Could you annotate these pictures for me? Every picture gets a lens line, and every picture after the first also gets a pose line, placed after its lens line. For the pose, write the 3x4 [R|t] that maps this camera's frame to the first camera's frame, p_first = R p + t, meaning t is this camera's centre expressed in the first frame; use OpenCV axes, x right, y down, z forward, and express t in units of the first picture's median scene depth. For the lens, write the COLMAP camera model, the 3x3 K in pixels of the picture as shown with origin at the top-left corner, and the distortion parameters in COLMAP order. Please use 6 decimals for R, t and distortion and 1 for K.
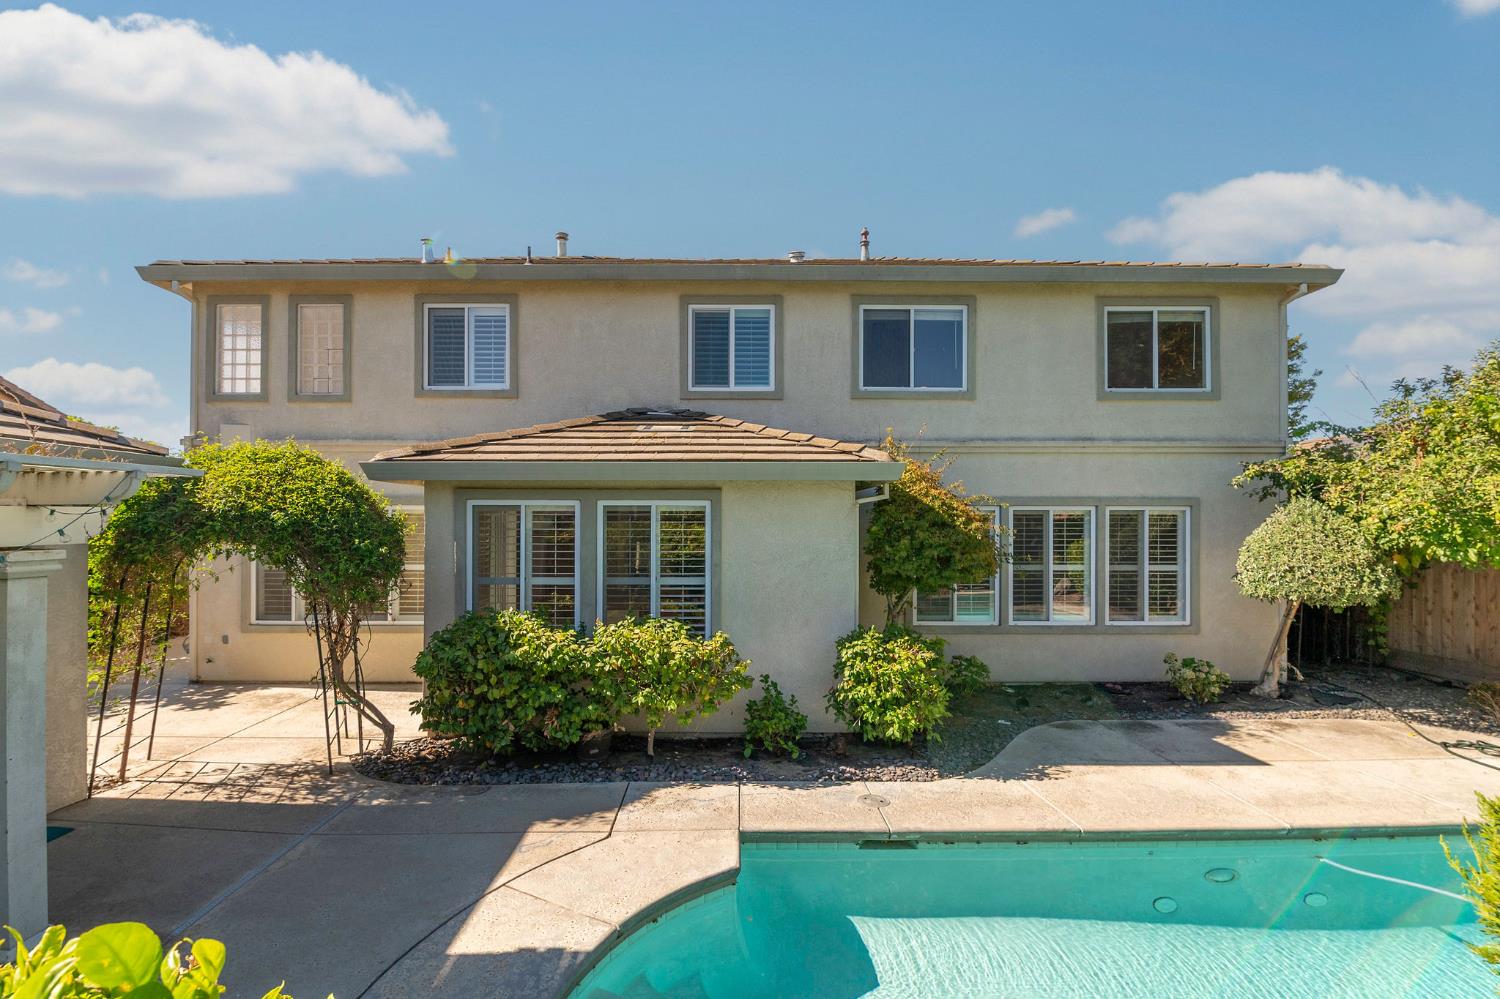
lens RADIAL K [[659.7, 0, 724.6], [0, 659.7, 508.6], [0, 0, 1]] dist [-0.002103, -0.009218]
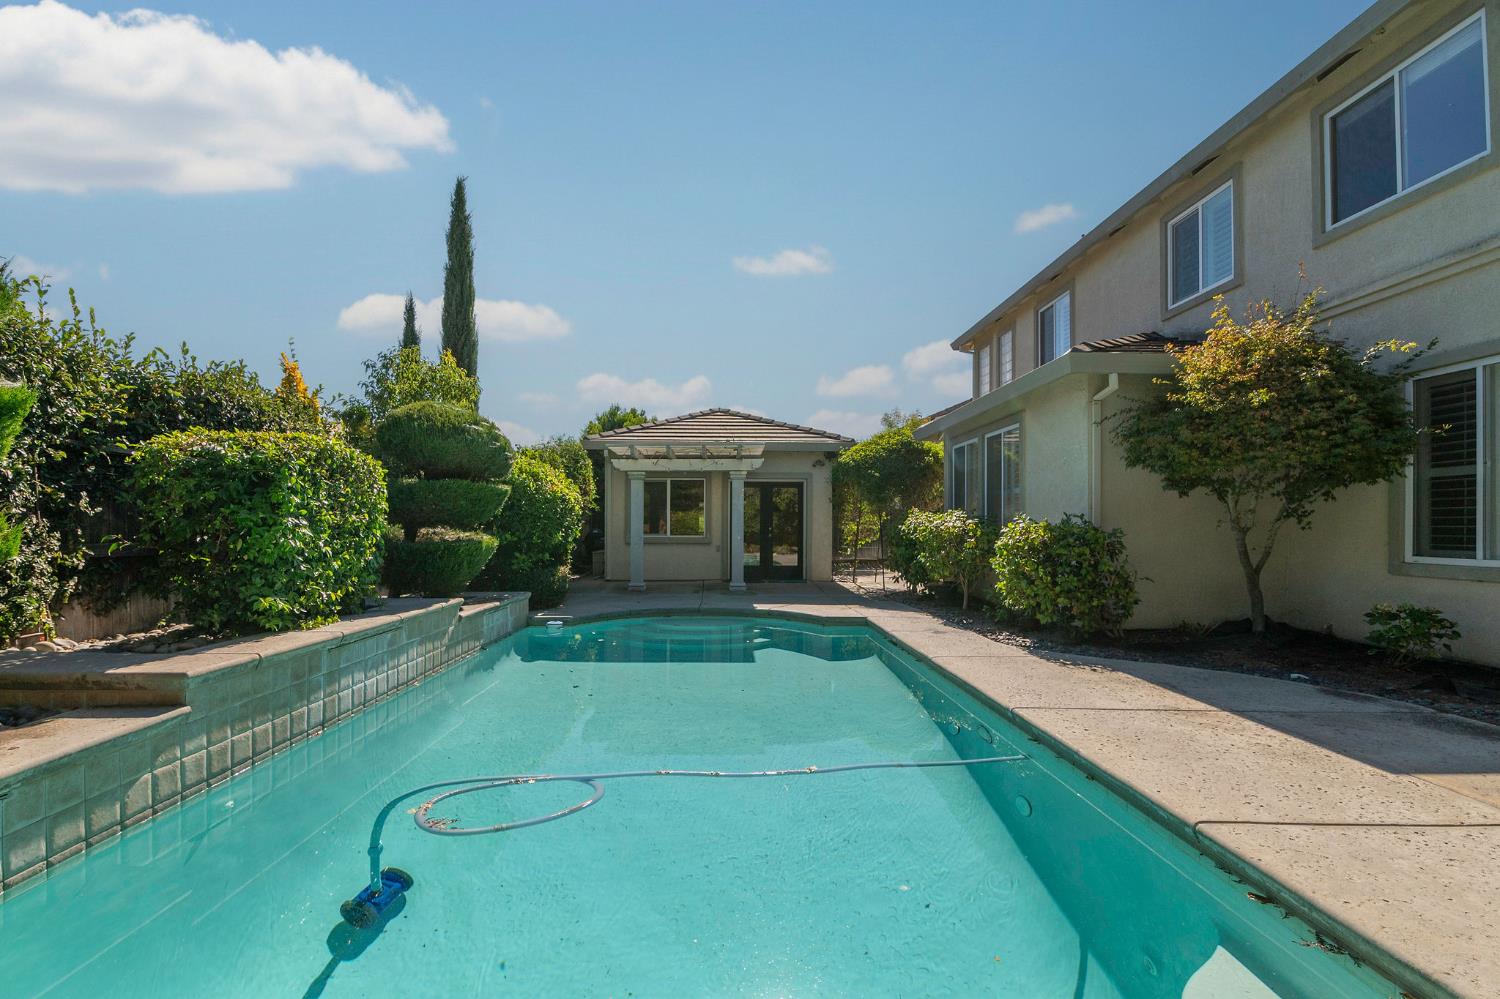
lens RADIAL K [[651.4, 0, 738.8], [0, 651.4, 523.5], [0, 0, 1]] dist [-0.000957, -0.007881]
pose [[0.021879, -0.006853, -0.999737, 0.963376], [0.012227, 0.999904, -0.006586, 0.146070], [0.999686, -0.012080, 0.021961, 0.369434]]
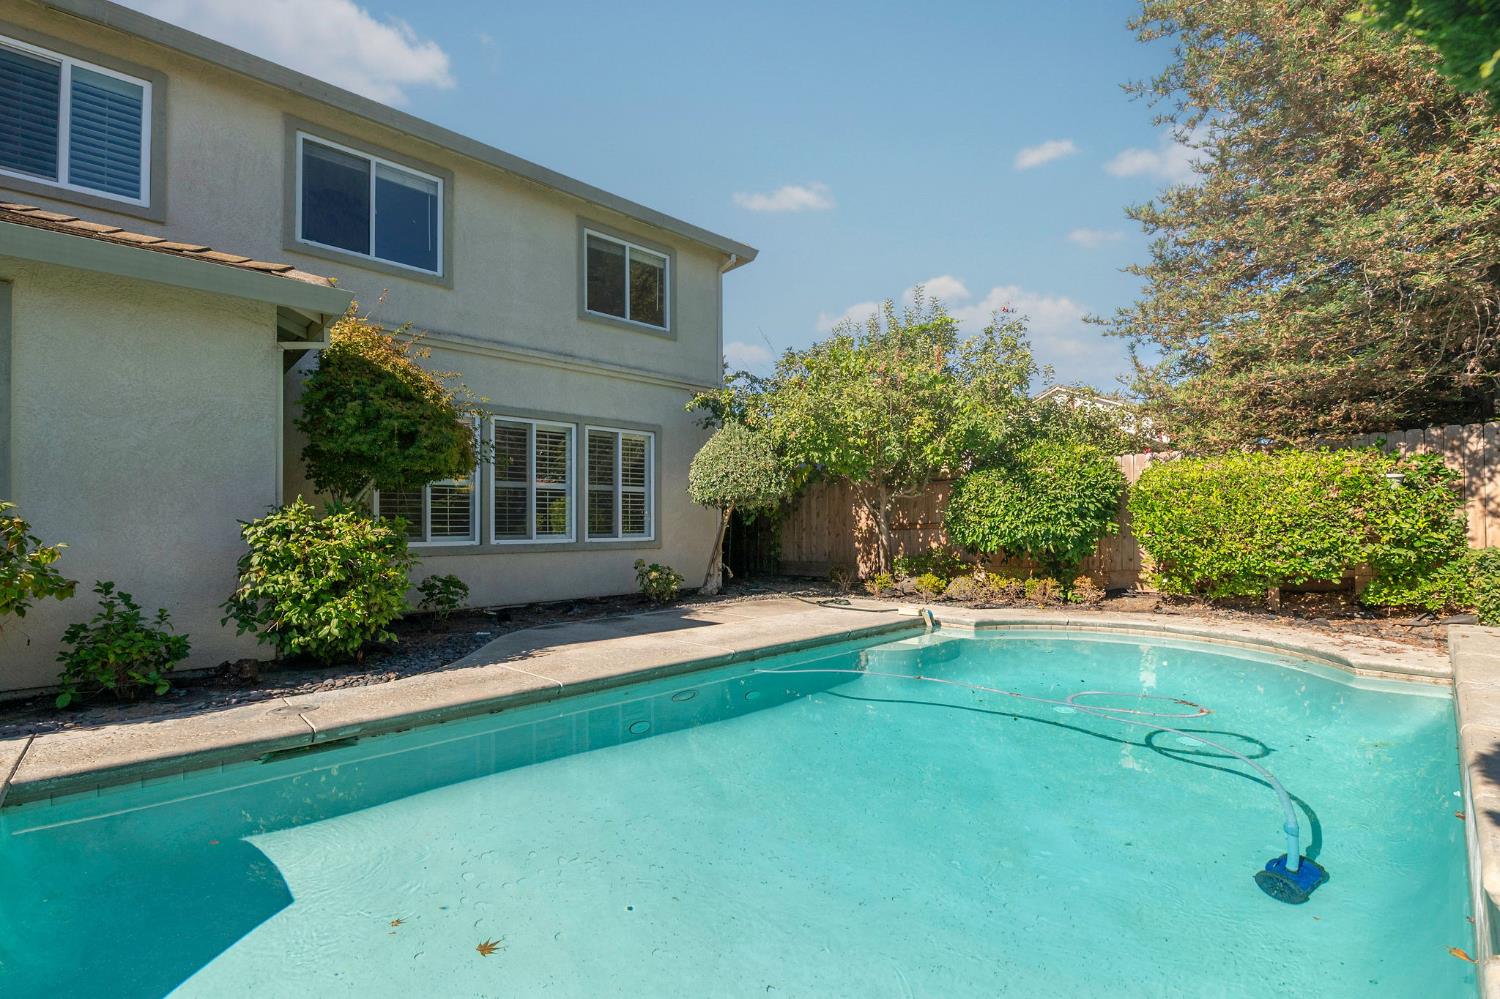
lens RADIAL K [[667.4, 0, 750.5], [0, 667.4, 524.2], [0, 0, 1]] dist [-0.000658, -0.010168]
pose [[0.721074, -0.005306, 0.692838, 0.054181], [-0.002376, 0.999946, 0.010130, 0.147703], [-0.692854, -0.008951, 0.721023, 0.089159]]
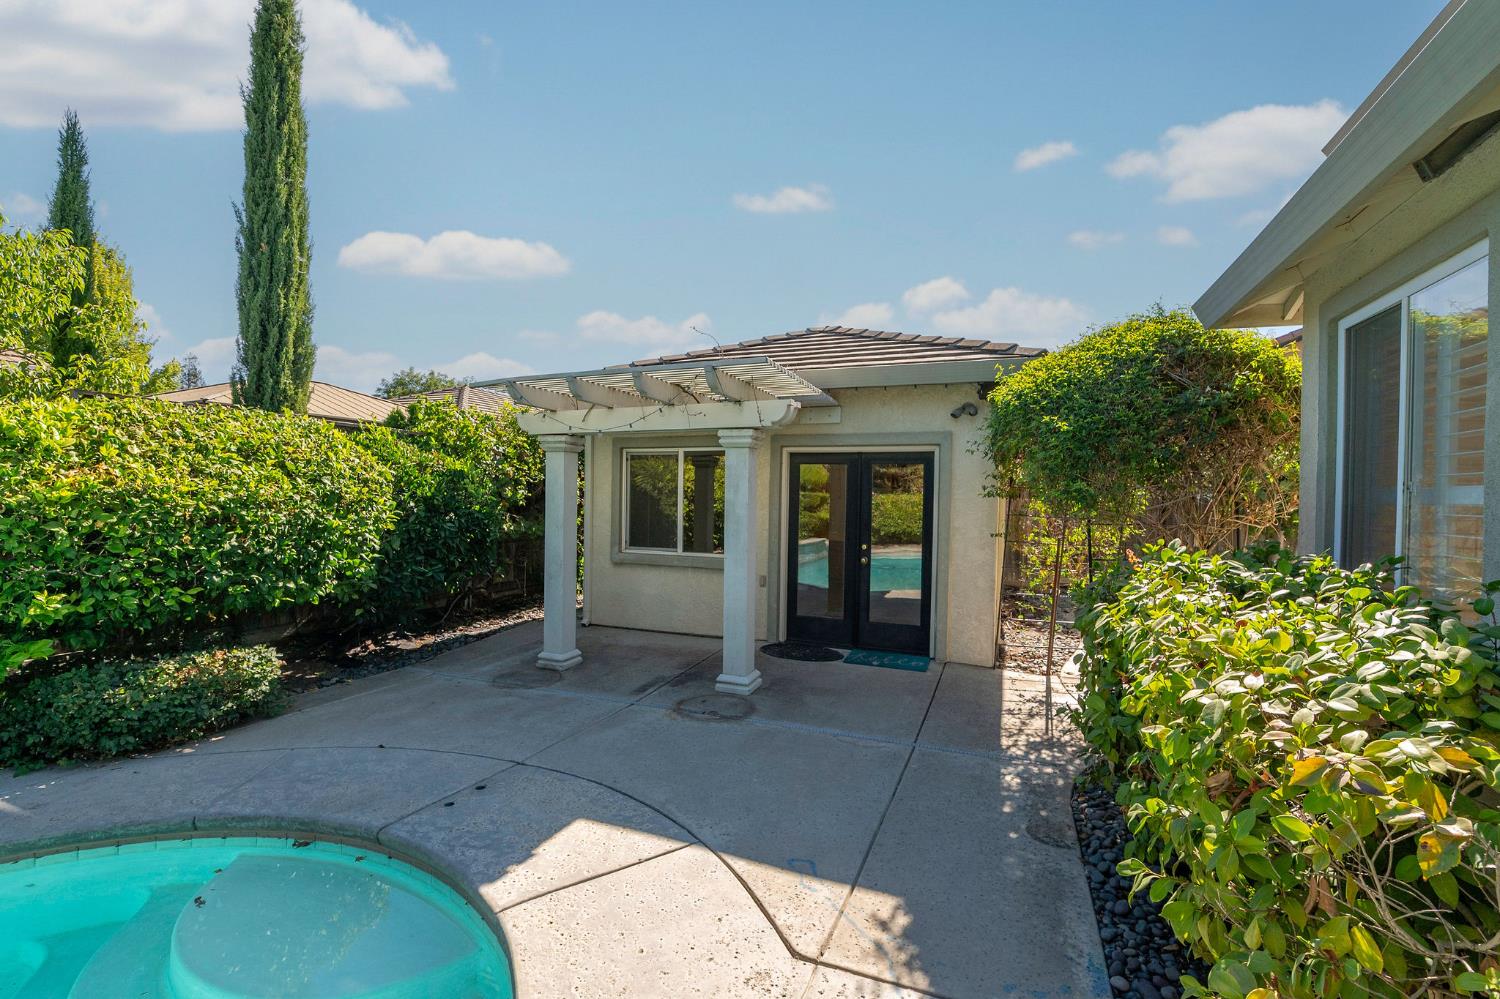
lens RADIAL K [[648.0, 0, 758.4], [0, 648.0, 503.9], [0, 0, 1]] dist [0.000514, -0.009536]
pose [[-0.363853, 0.001745, -0.931455, 0.149562], [-0.002129, 0.999994, 0.002705, 0.095379], [0.931454, 0.002967, -0.363847, 0.647326]]
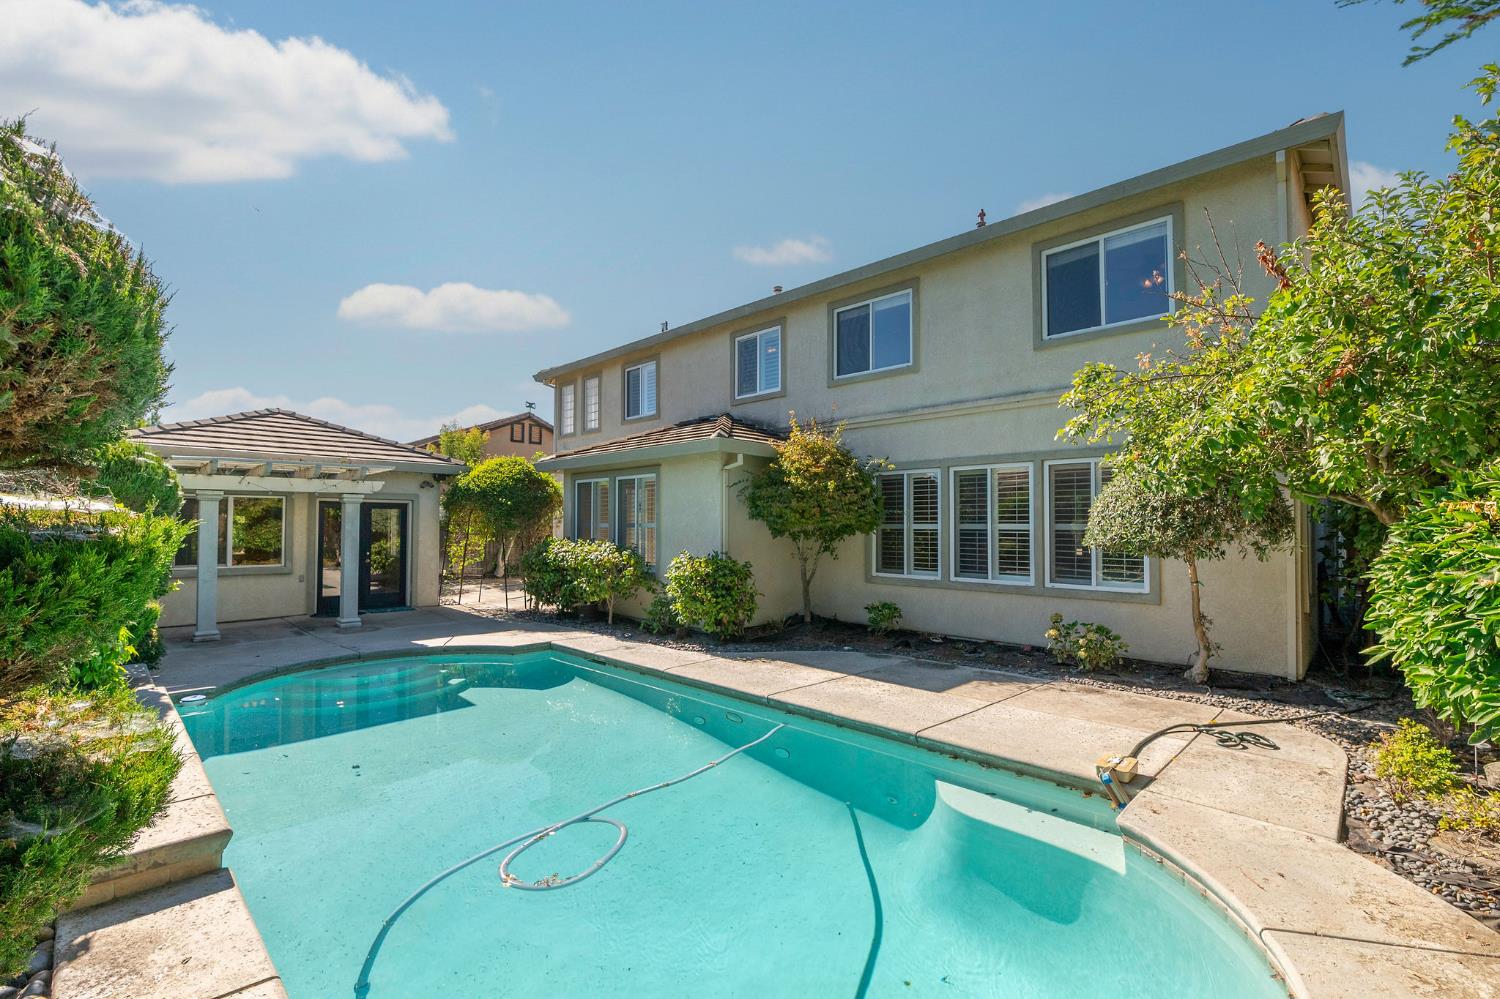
lens RADIAL K [[647.5, 0, 742.3], [0, 647.5, 505.3], [0, 0, 1]] dist [-0.000467, -0.012366]
pose [[0.711332, -0.021770, -0.702519, 0.989094], [0.010152, 0.999734, -0.020701, 0.080209], [0.702783, 0.007593, 0.711363, 0.038294]]
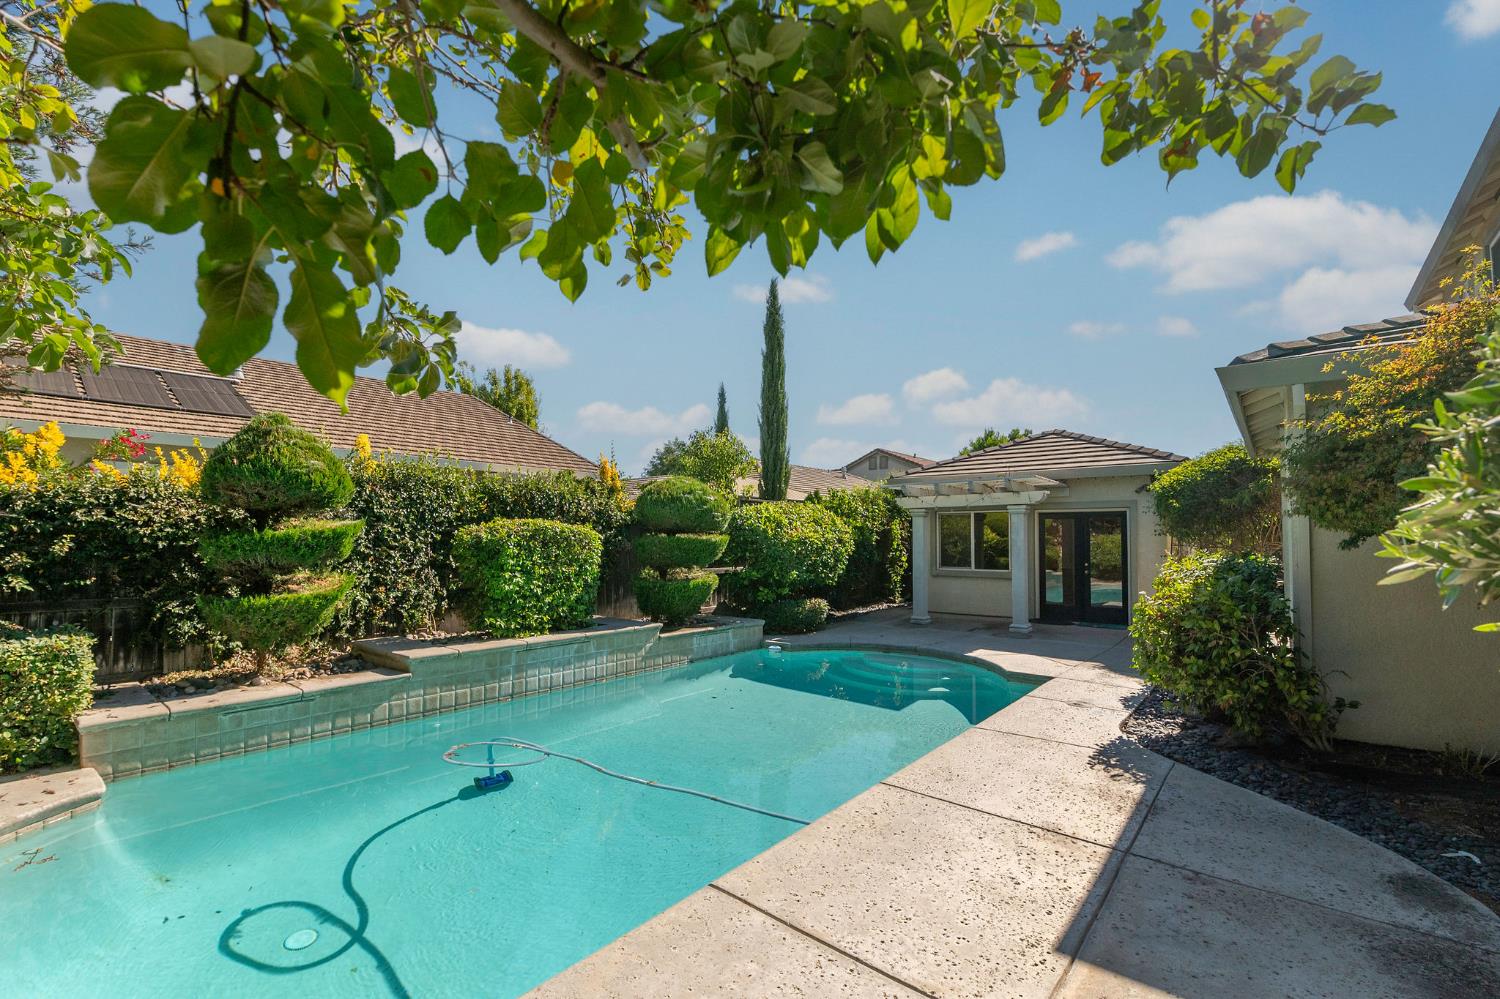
lens RADIAL K [[657.3, 0, 757.1], [0, 657.3, 513.4], [0, 0, 1]] dist [-0.000318, -0.009289]
pose [[-0.623915, -0.034711, -0.780721, 0.935341], [0.008192, 0.998668, -0.050947, 0.105479], [0.781449, -0.038182, -0.622800, 0.815480]]
